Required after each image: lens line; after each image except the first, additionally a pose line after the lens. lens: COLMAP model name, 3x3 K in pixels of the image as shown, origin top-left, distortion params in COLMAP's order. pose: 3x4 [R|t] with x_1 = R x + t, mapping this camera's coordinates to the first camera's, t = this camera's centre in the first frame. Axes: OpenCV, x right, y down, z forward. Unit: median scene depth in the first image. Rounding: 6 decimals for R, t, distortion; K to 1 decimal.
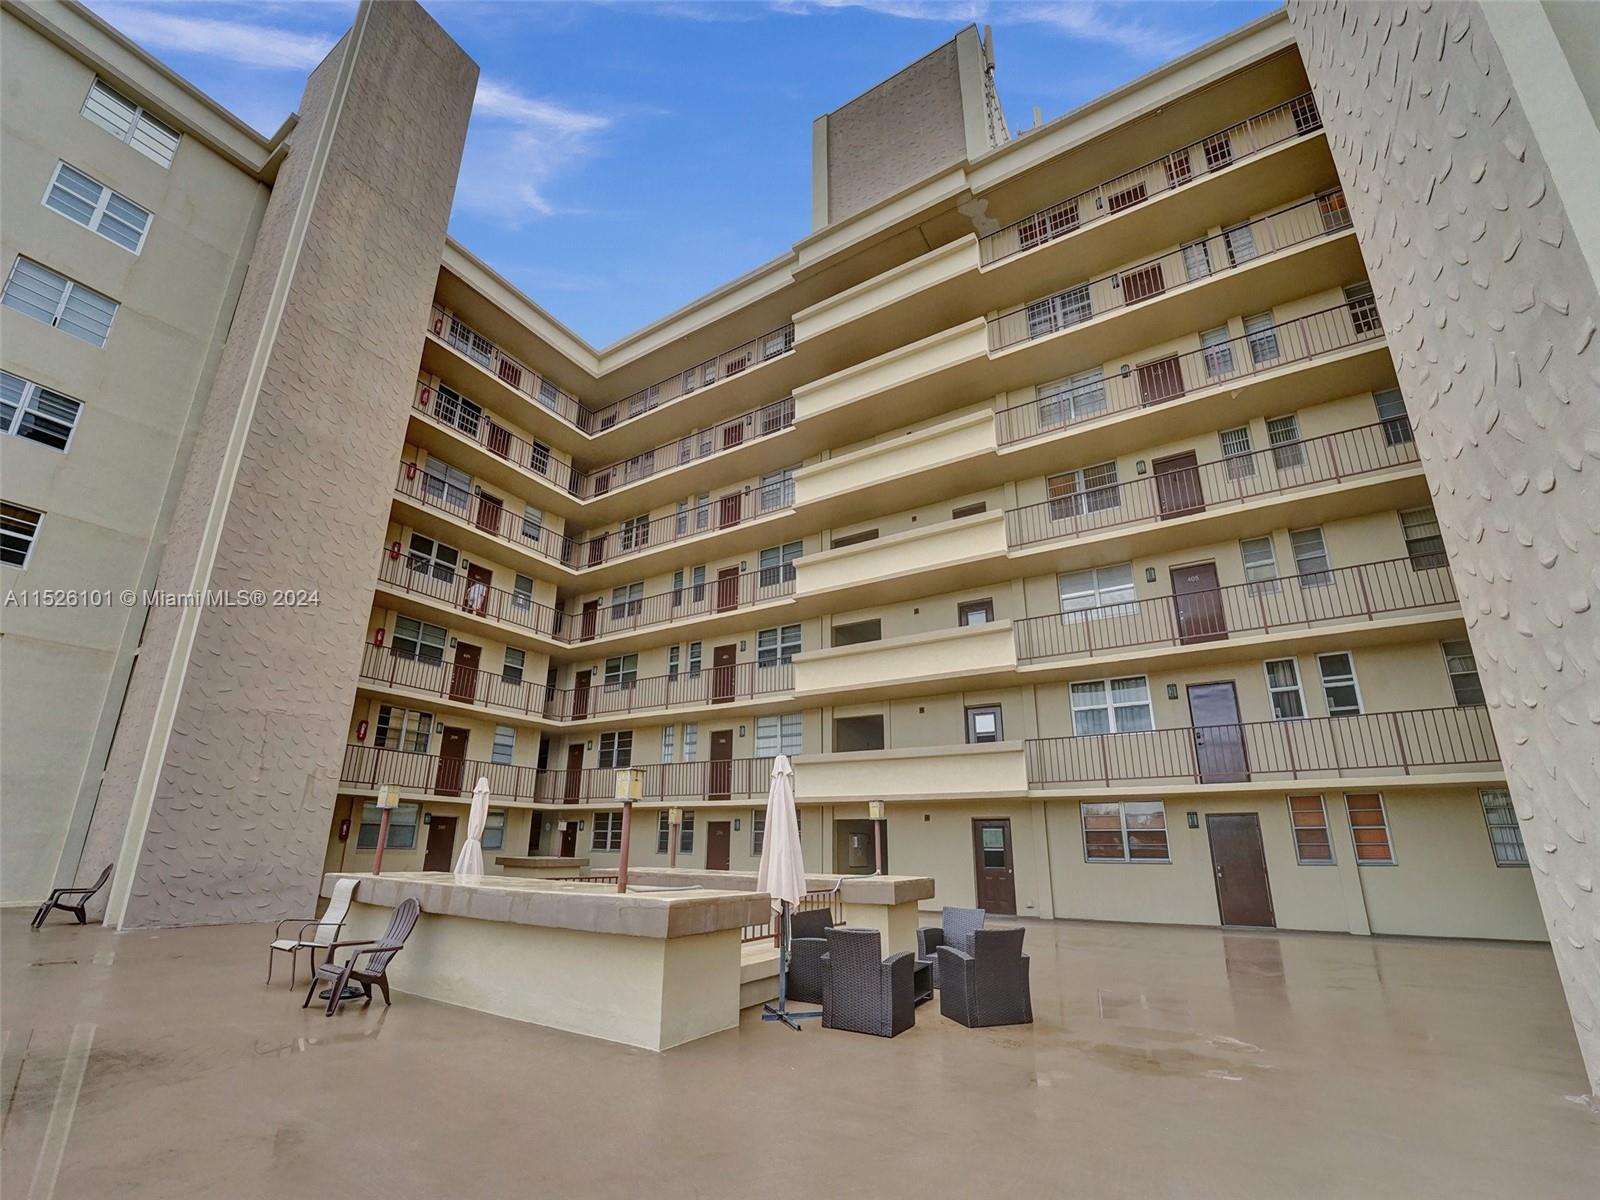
lens RADIAL K [[680.0, 0, 800.5], [0, 680.0, 586.4], [0, 0, 1]] dist [-0.021693, -0.000209]
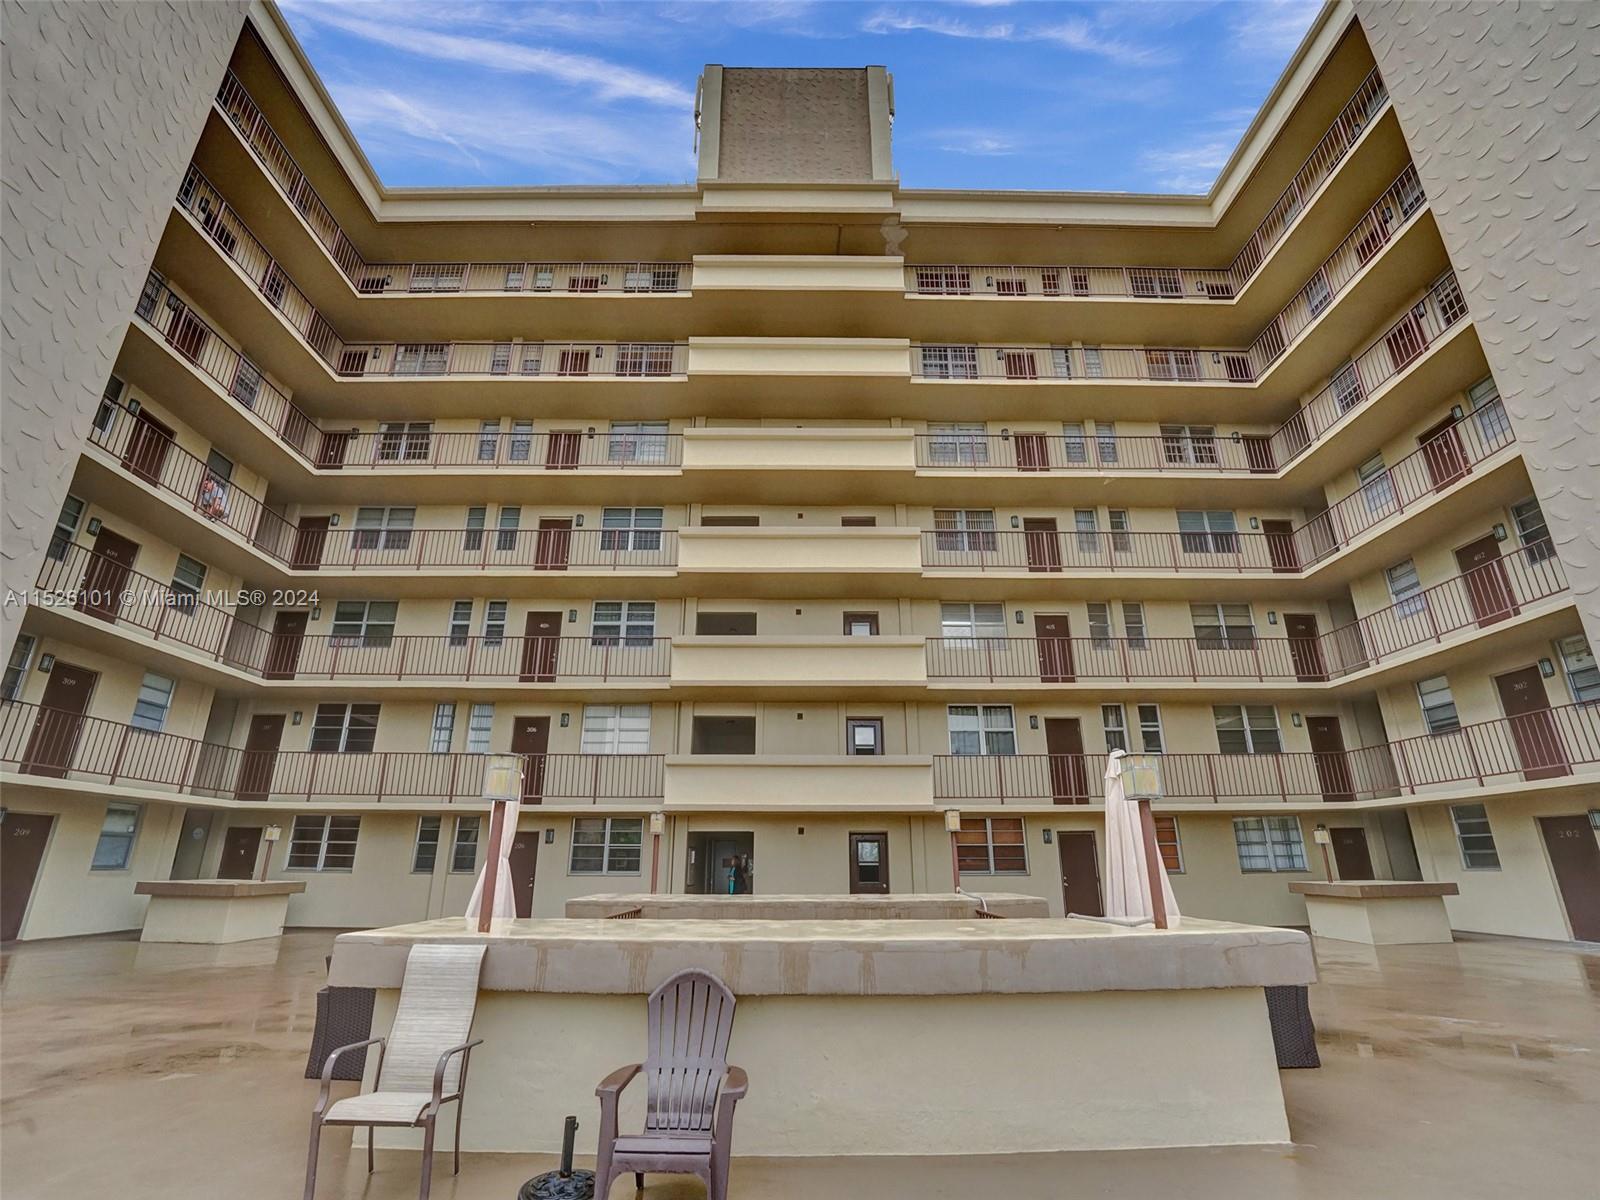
lens RADIAL K [[681.5, 0, 795.9], [0, 681.5, 597.0], [0, 0, 1]] dist [-0.024945, 0.000664]
pose [[0.838092, 0.188069, 0.512085, -0.288199], [-0.186143, 0.980947, -0.055617, 0.062609], [-0.512788, -0.048709, 0.857132, 0.172344]]
